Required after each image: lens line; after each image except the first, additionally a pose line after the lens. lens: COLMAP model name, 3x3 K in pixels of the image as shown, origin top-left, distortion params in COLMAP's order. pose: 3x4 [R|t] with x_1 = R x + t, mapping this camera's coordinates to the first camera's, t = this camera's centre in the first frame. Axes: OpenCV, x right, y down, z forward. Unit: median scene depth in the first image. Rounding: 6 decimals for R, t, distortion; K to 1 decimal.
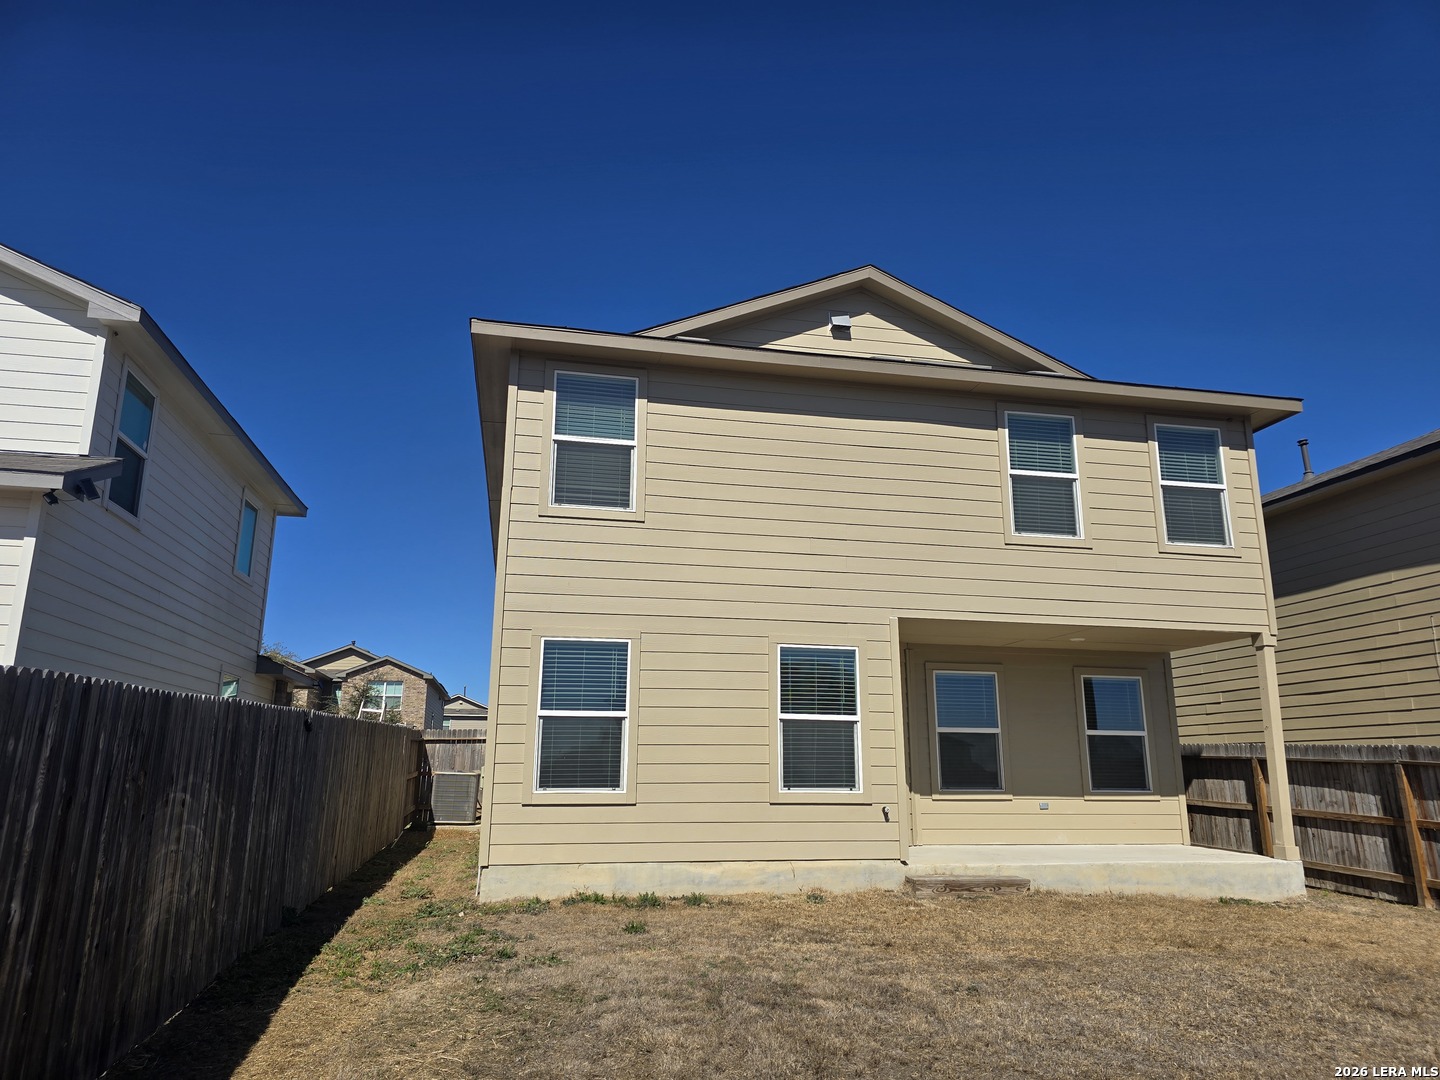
lens RADIAL K [[969.8, 0, 718.2], [0, 969.8, 527.9], [0, 0, 1]] dist [0.072888, -0.043270]
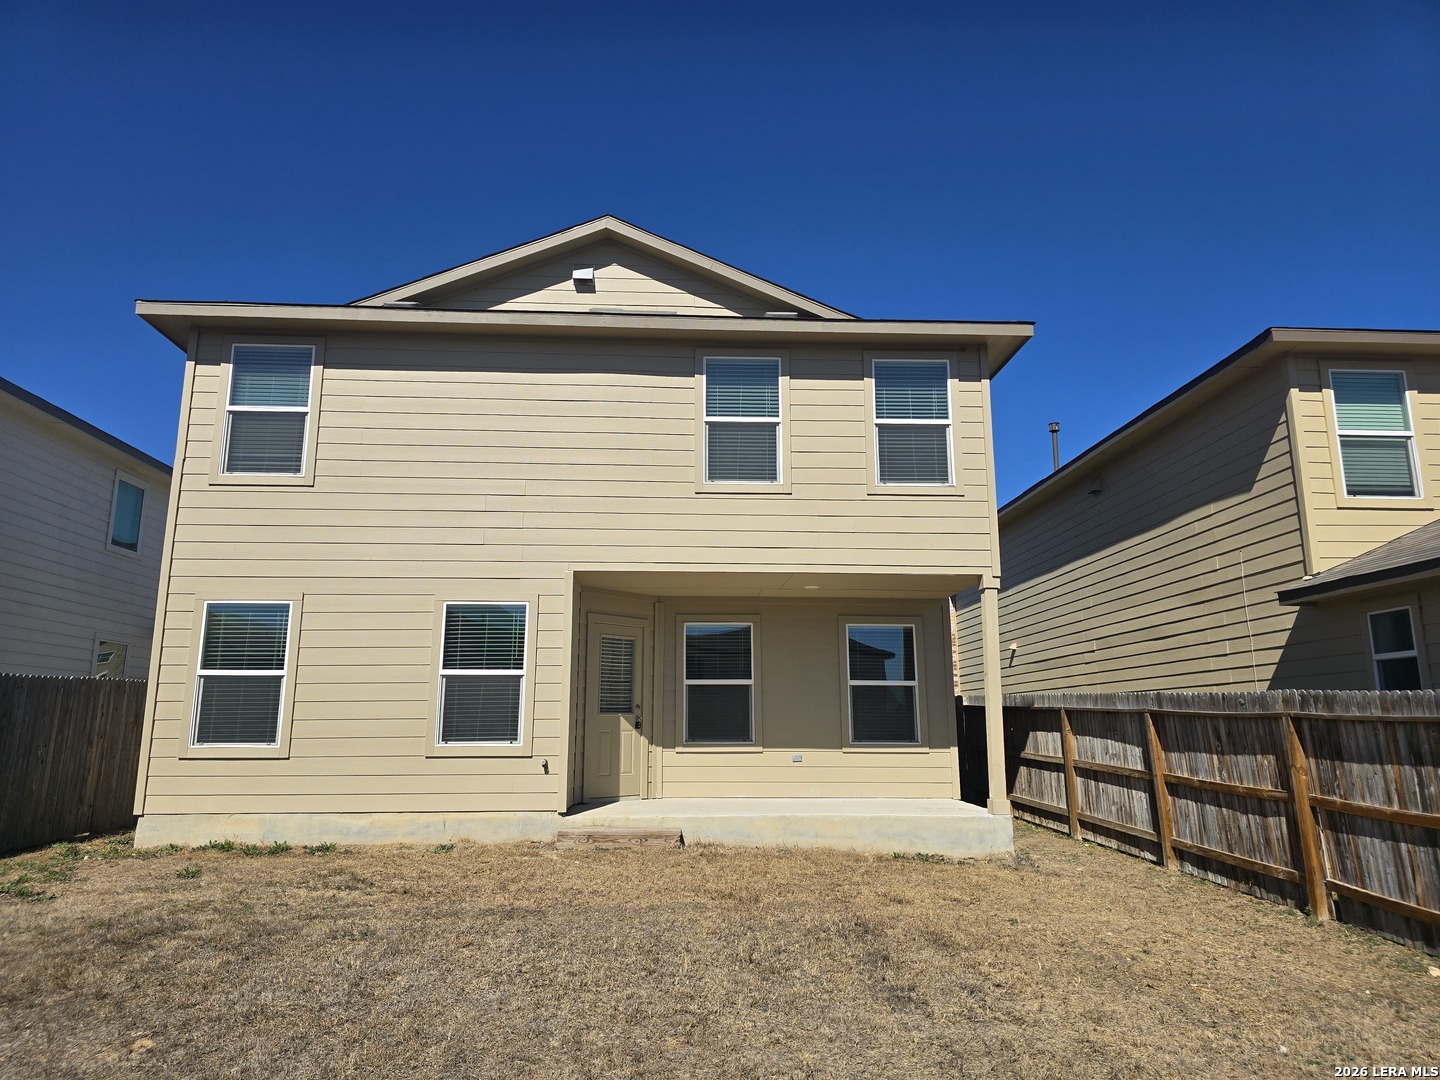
lens RADIAL K [[969.8, 0, 737.1], [0, 969.8, 511.8], [0, 0, 1]] dist [0.072888, -0.043270]
pose [[0.984202, -0.038753, -0.172756, 0.492266], [0.043133, 0.998834, 0.021671, 0.015996], [0.171715, -0.028781, 0.984726, 0.046623]]
